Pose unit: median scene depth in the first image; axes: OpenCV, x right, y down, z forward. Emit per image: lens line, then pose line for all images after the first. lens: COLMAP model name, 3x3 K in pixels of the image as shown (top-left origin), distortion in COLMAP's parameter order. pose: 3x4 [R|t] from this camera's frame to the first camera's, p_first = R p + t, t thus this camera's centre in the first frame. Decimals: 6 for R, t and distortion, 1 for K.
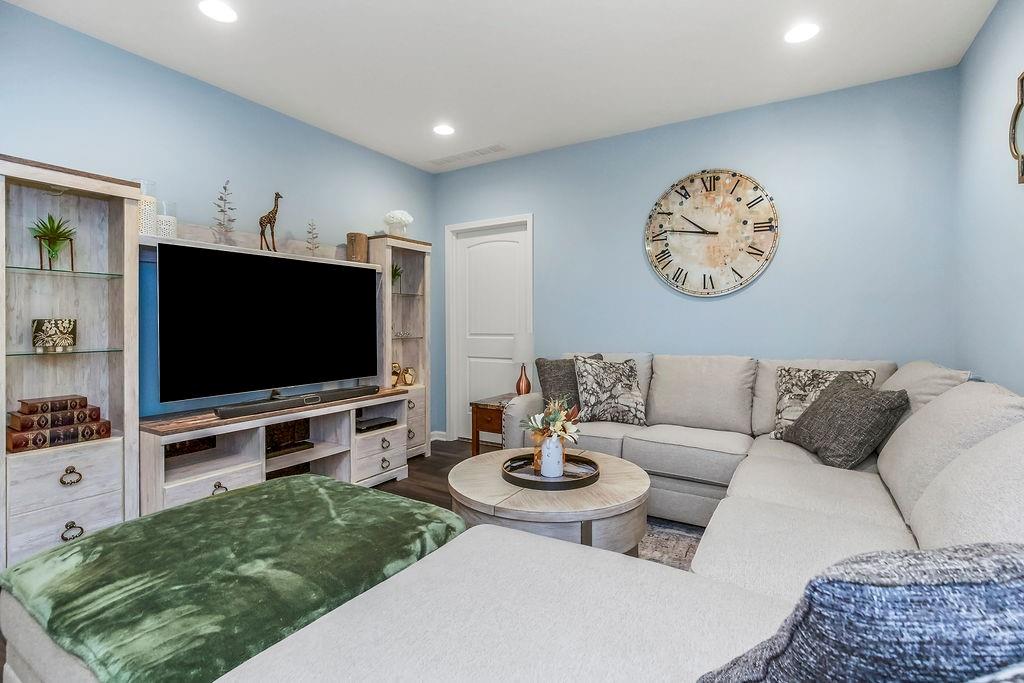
lens RADIAL K [[473.6, 0, 506.6], [0, 473.6, 333.1], [0, 0, 1]] dist [-0.005274, 0.001184]
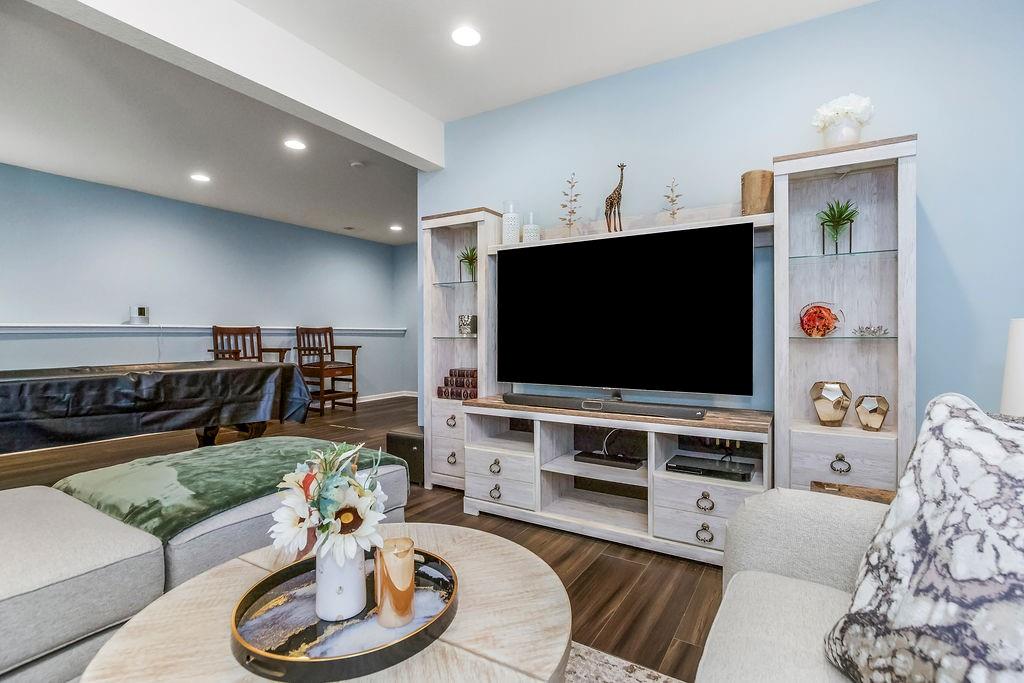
lens RADIAL K [[473.6, 0, 508.4], [0, 473.6, 341.1], [0, 0, 1]] dist [-0.005274, 0.001184]
pose [[0.031508, 0.031951, -0.998993, 0.356693], [-0.010216, 0.999447, 0.031643, 0.002393], [0.999451, 0.009209, 0.031817, 0.719161]]
